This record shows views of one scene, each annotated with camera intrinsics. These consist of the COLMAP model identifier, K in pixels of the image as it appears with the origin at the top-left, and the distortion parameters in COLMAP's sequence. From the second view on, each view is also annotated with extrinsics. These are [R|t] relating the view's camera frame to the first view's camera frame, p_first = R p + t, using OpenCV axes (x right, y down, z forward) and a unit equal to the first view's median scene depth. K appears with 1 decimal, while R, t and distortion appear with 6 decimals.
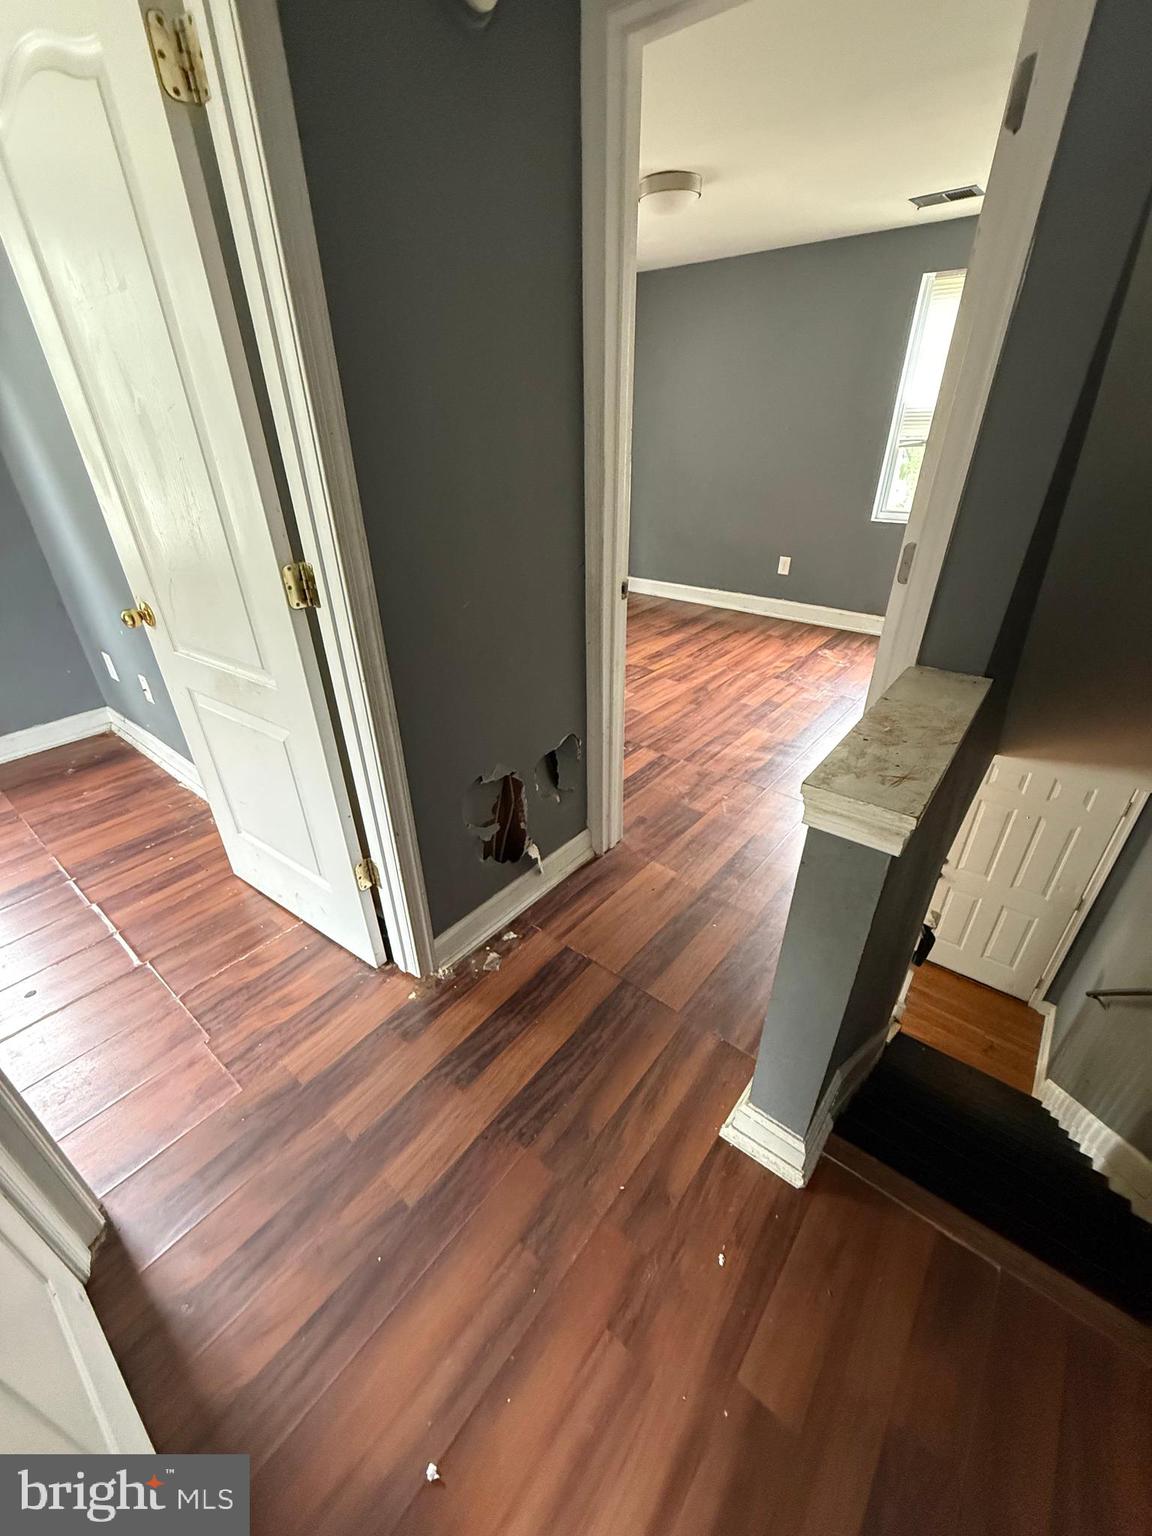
lens RADIAL K [[613.4, 0, 576.0], [0, 613.4, 768.0], [0, 0, 1]] dist [0.000274, -0.000170]
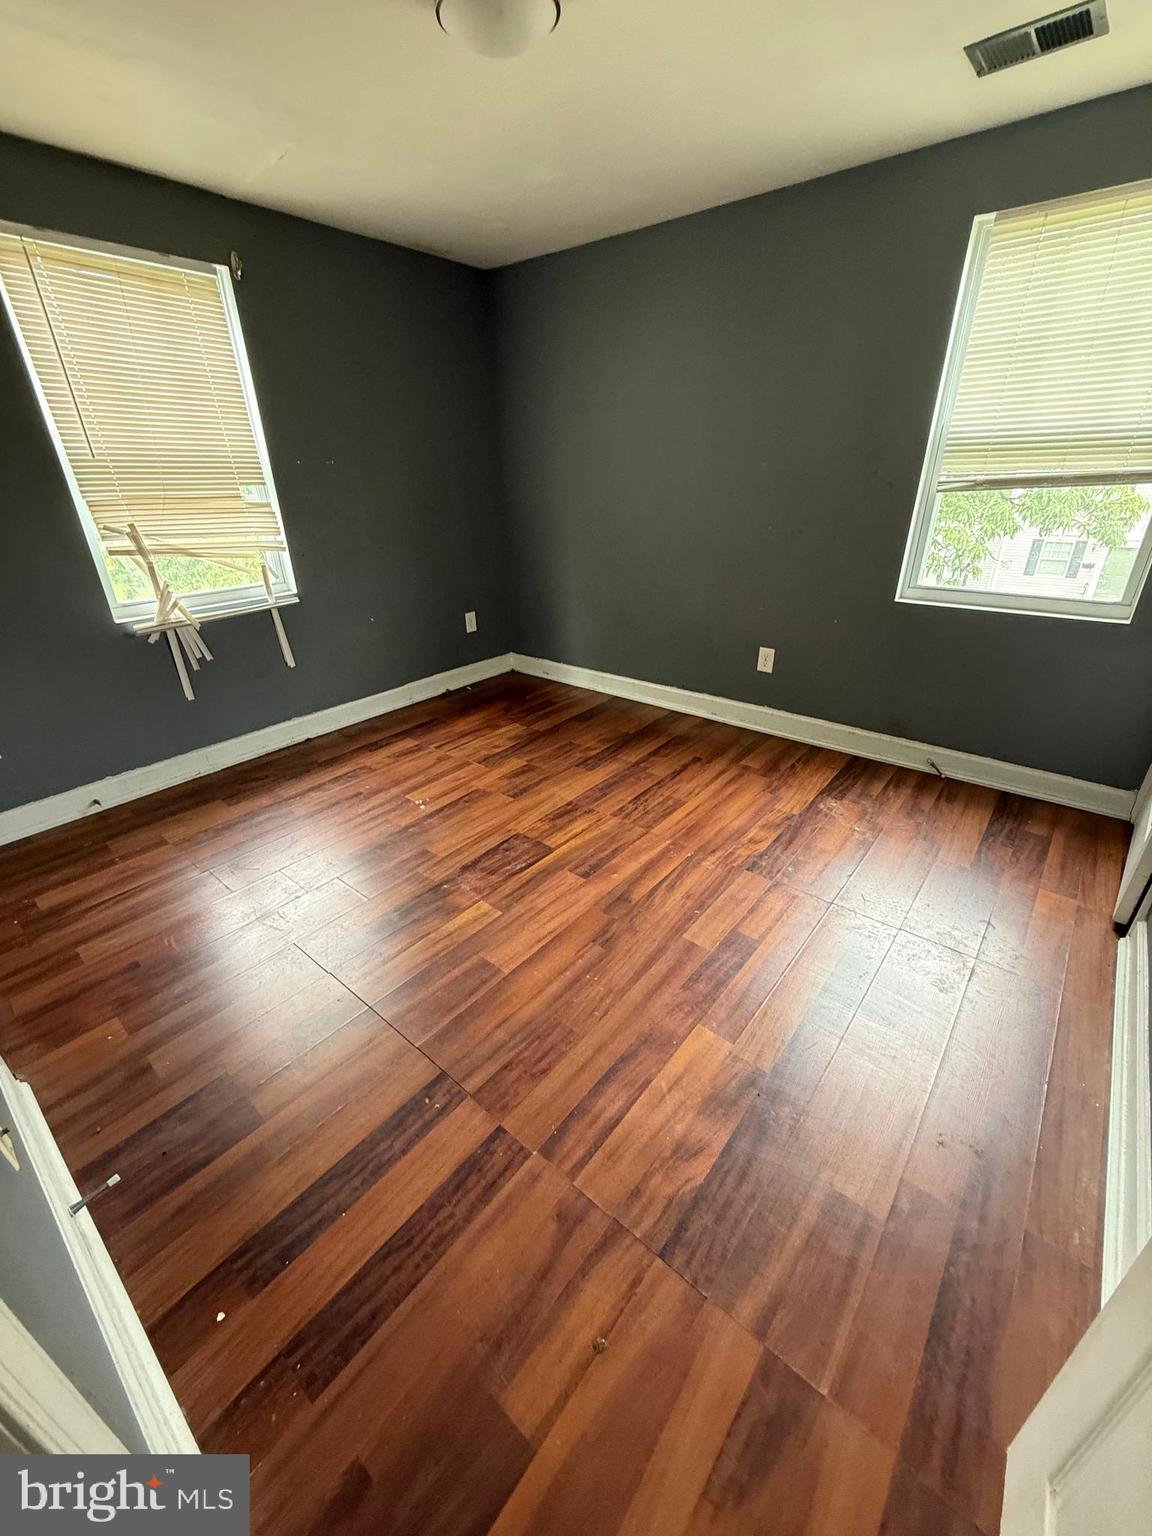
lens RADIAL K [[613.4, 0, 576.0], [0, 613.4, 768.0], [0, 0, 1]] dist [0.000274, -0.000170]
pose [[0.999991, -0.004057, -0.001584, 0.150294], [0.003959, 0.998299, -0.058169, -0.201531], [0.001817, 0.058162, 0.998305, 0.378852]]
